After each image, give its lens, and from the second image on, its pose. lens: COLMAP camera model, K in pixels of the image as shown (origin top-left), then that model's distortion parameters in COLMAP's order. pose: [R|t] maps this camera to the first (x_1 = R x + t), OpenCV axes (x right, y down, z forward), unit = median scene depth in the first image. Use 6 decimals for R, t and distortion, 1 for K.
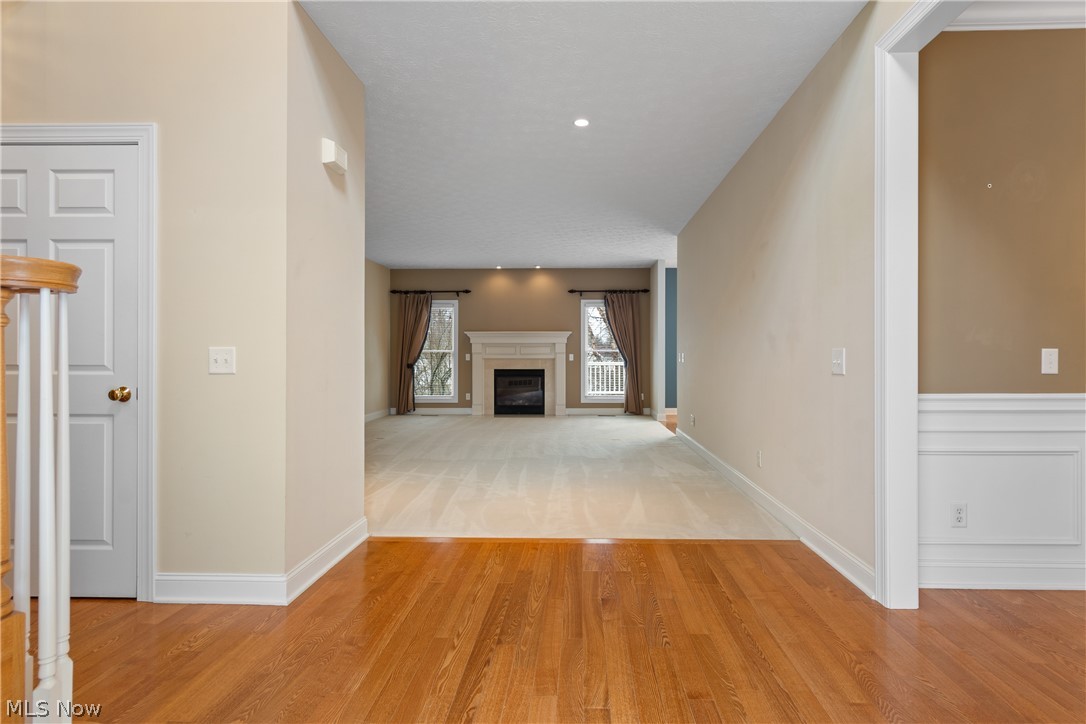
lens RADIAL K [[483.2, 0, 543.3], [0, 483.2, 355.2], [0, 0, 1]] dist [0.003014, -0.001251]
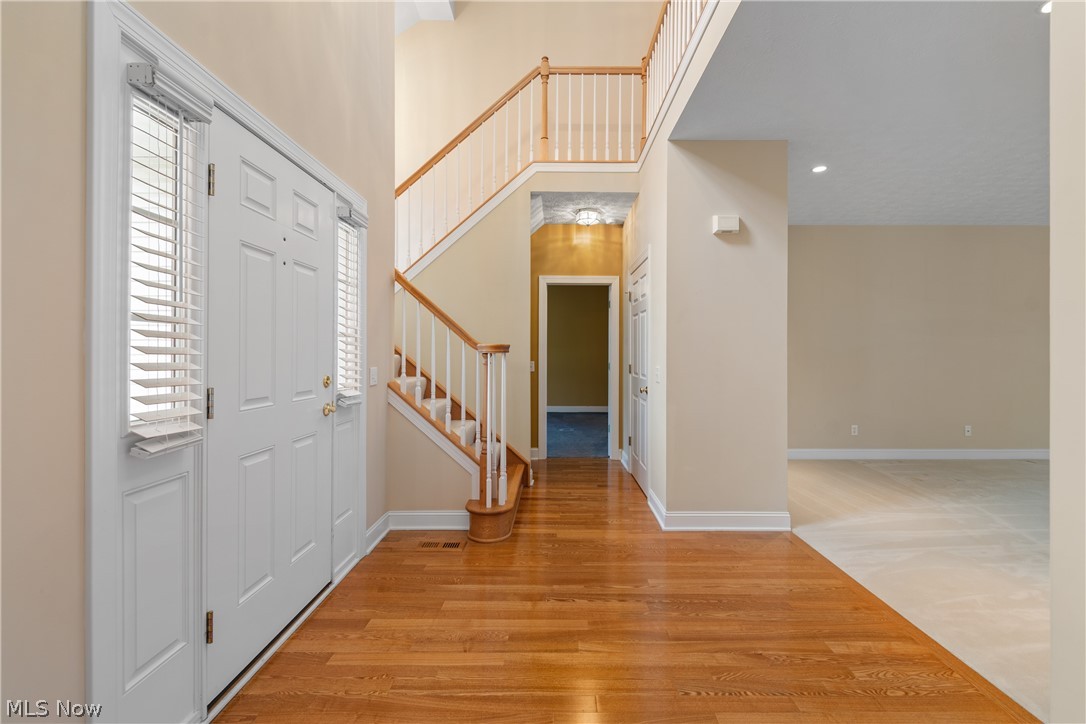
lens RADIAL K [[483.2, 0, 545.5], [0, 483.2, 355.7], [0, 0, 1]] dist [0.003014, -0.001251]
pose [[0.055332, -0.004713, -0.998457, 0.397493], [-0.000415, 0.999989, -0.004743, 0.001970], [0.998468, 0.000677, 0.055329, 0.256798]]
